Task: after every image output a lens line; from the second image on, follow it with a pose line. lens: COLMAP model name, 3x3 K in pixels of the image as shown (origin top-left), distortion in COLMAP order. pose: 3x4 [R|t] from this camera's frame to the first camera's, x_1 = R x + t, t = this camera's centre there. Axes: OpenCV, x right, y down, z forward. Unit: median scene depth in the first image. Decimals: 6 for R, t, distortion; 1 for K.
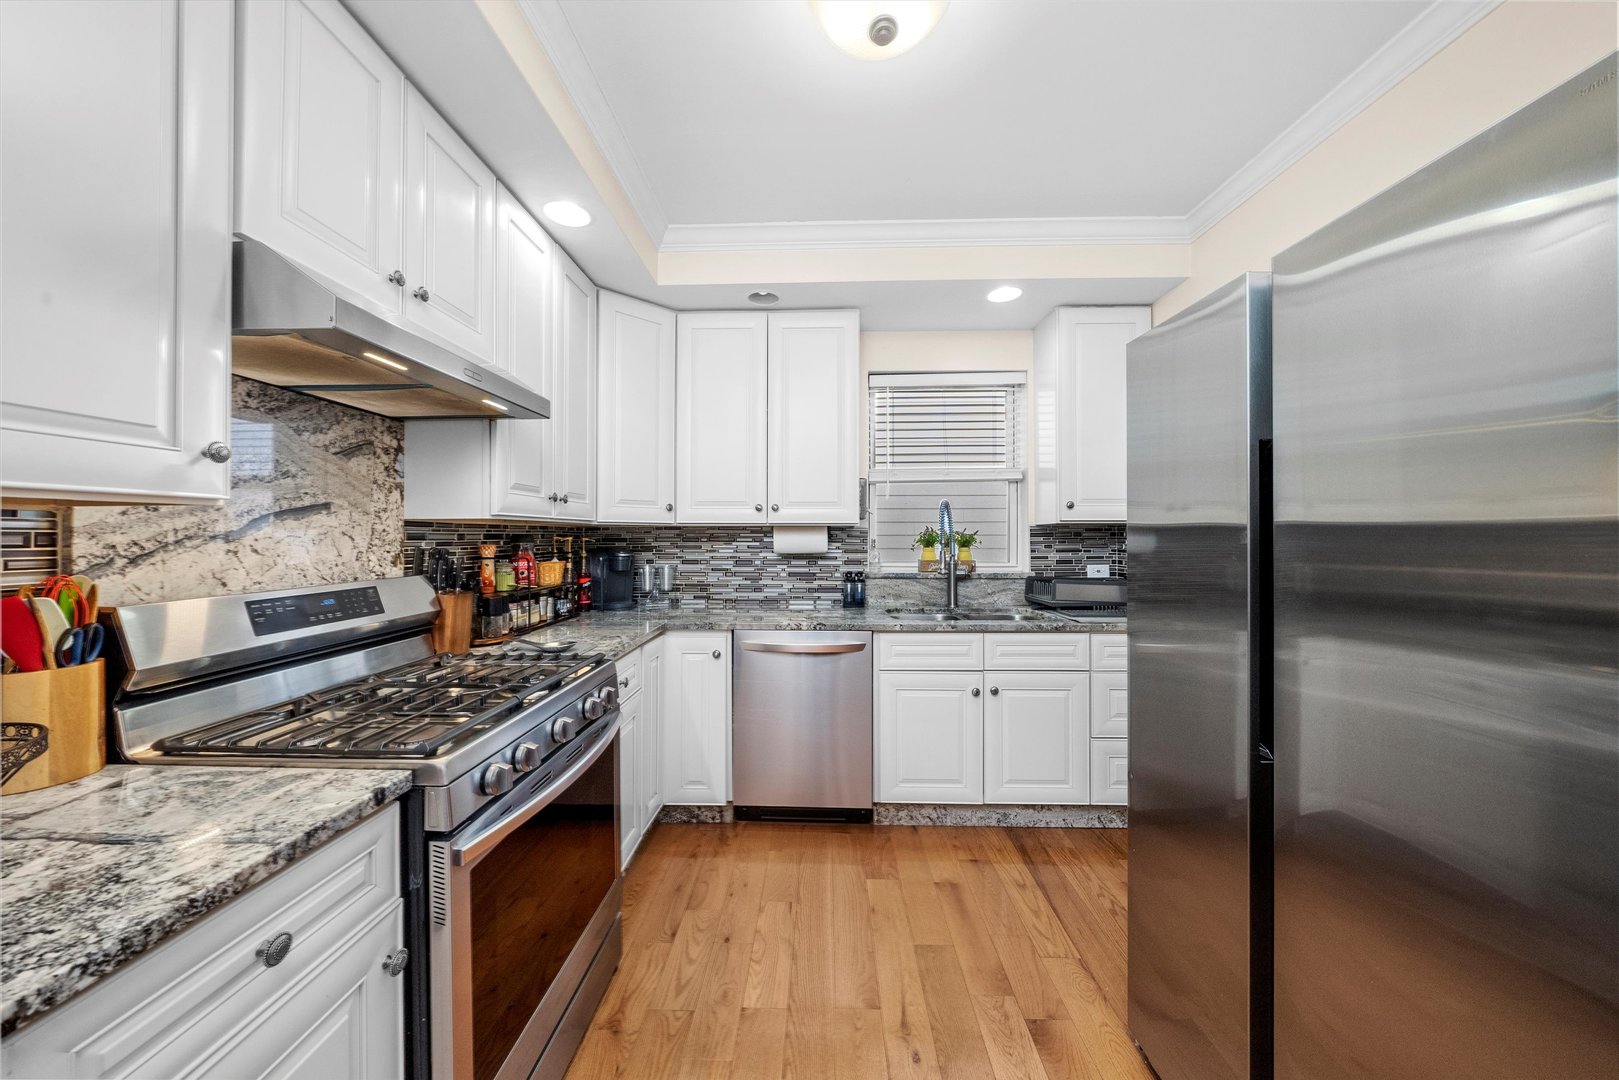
lens RADIAL K [[553.7, 0, 803.9], [0, 553.7, 532.6], [0, 0, 1]] dist [-0.003678, 0.000121]
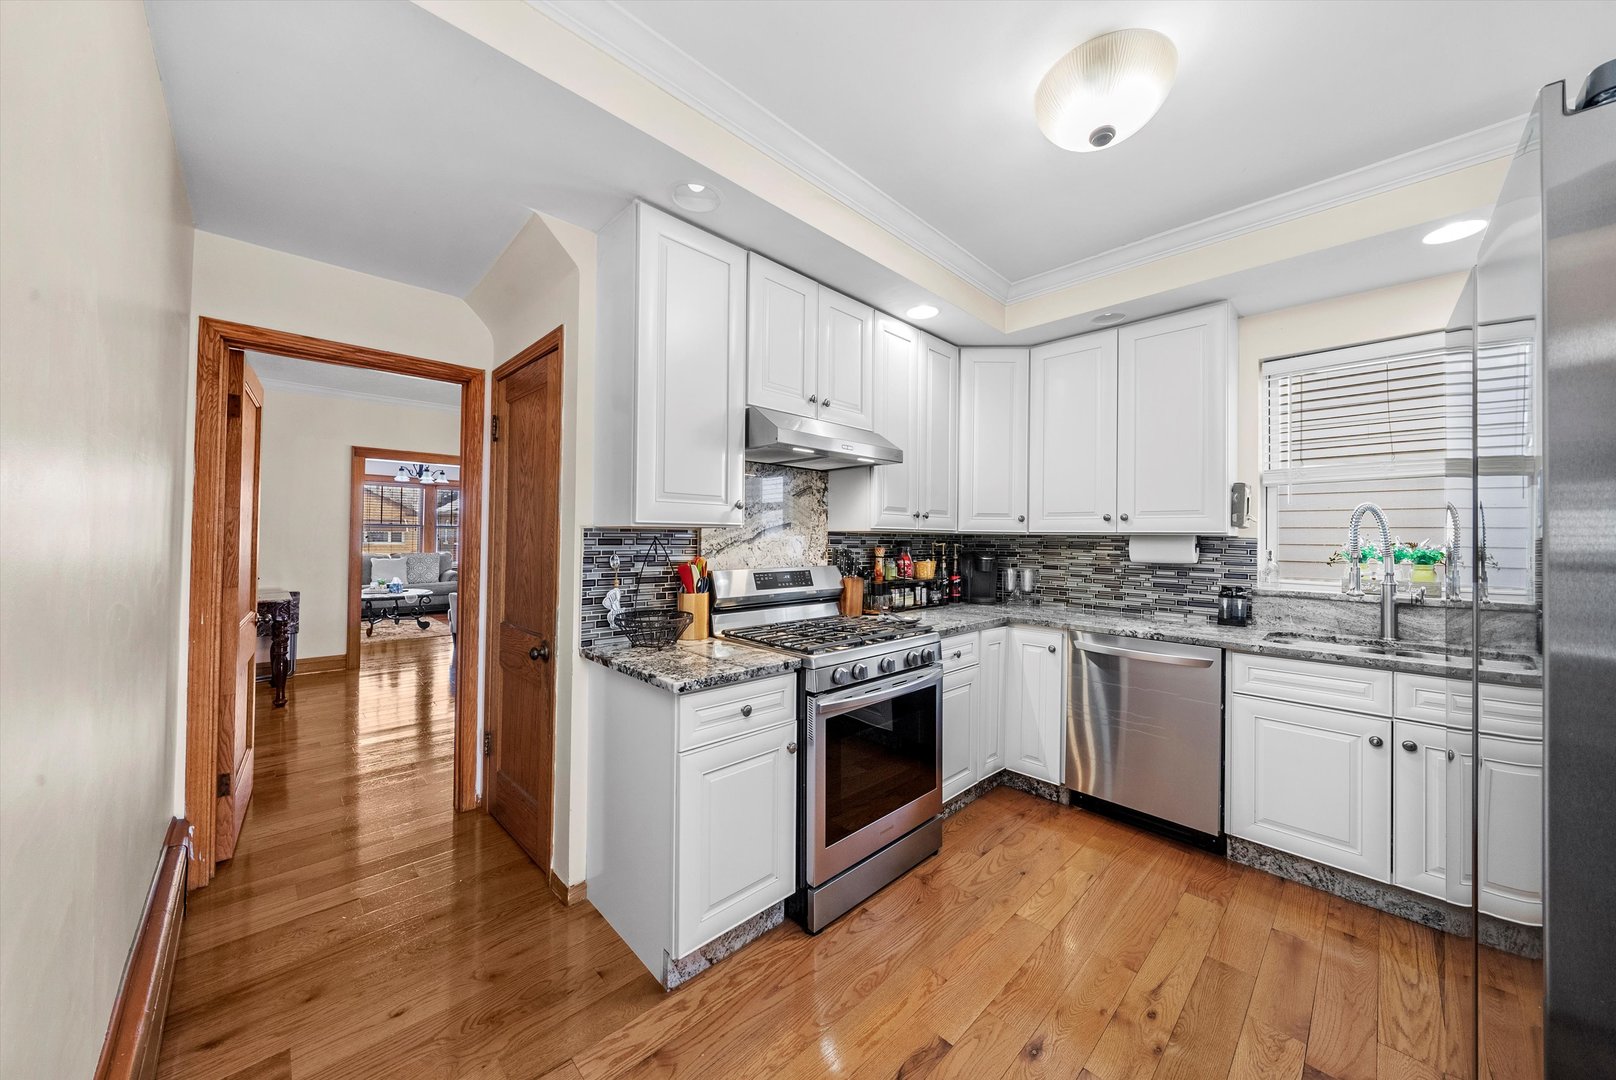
lens RADIAL K [[564.0, 0, 804.3], [0, 564.0, 534.6], [0, 0, 1]] dist [-0.000216, -0.000017]
pose [[0.720190, 0.005735, -0.693753, 0.273922], [-0.008566, 0.999963, -0.000626, -0.008534], [0.693724, 0.006393, 0.720212, -0.180504]]
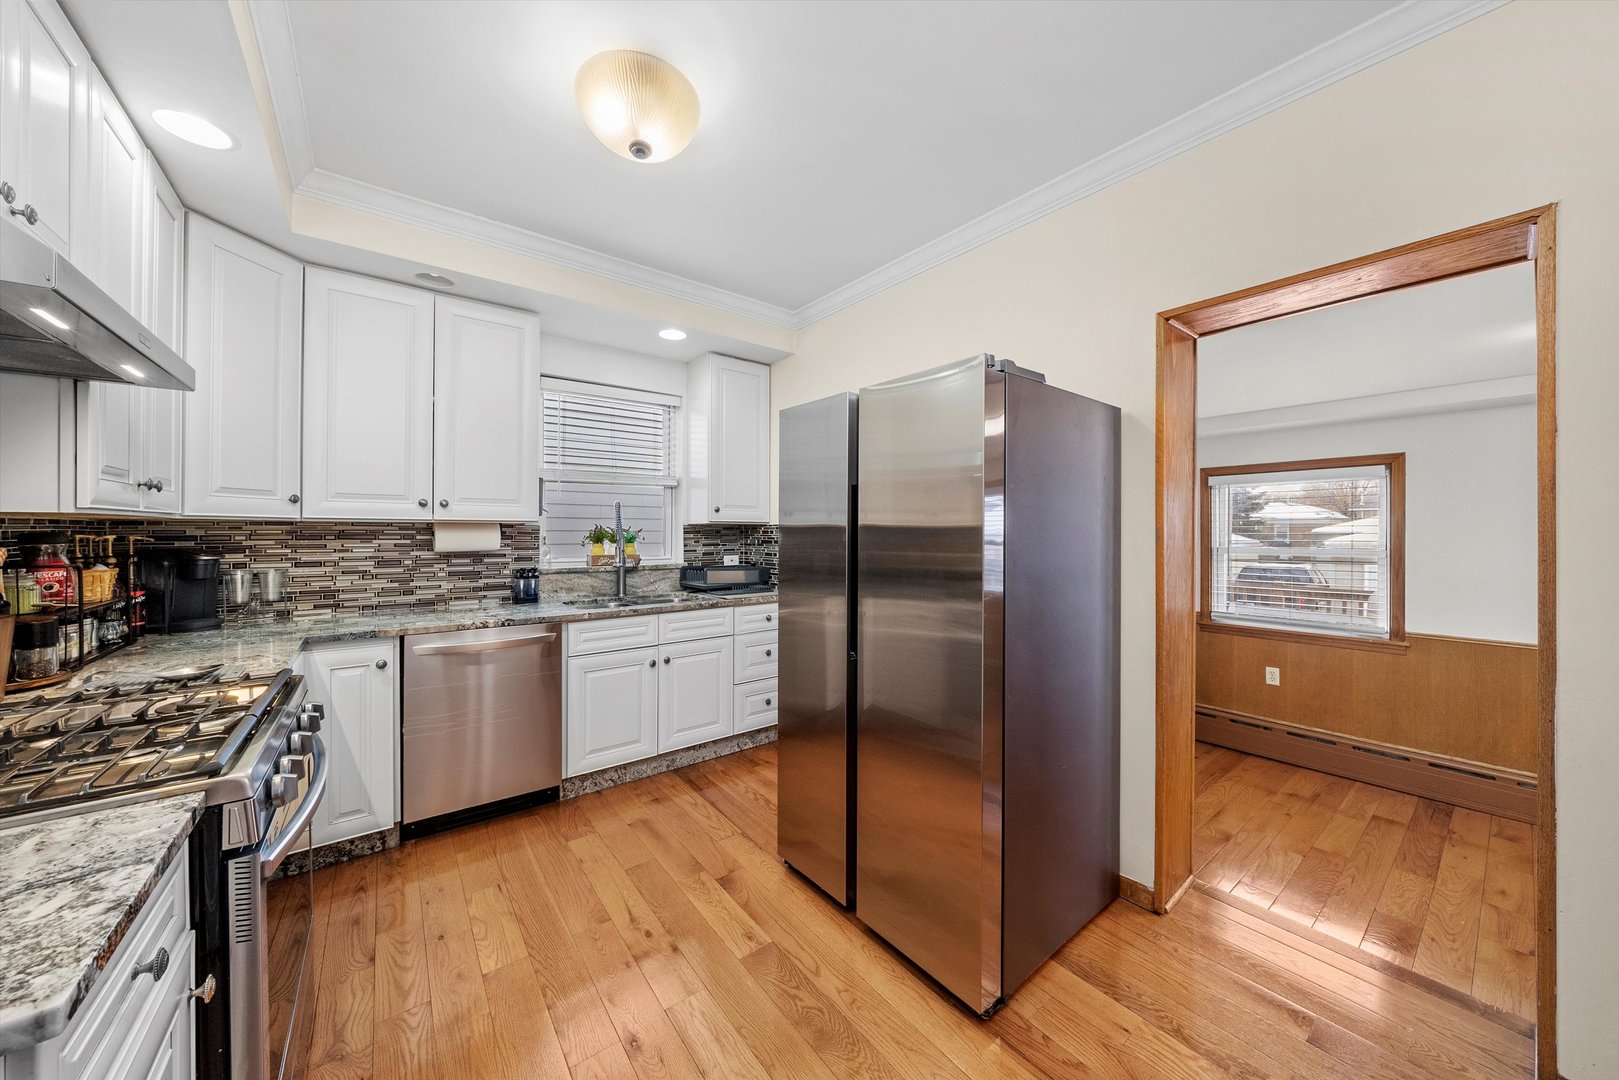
lens RADIAL K [[553.7, 0, 803.9], [0, 553.7, 532.6], [0, 0, 1]] dist [-0.003678, 0.000121]
pose [[0.774218, 0.001317, 0.632918, -0.193997], [-0.008100, 0.999937, 0.007828, -0.008682], [-0.632867, -0.011188, 0.774179, -0.135748]]
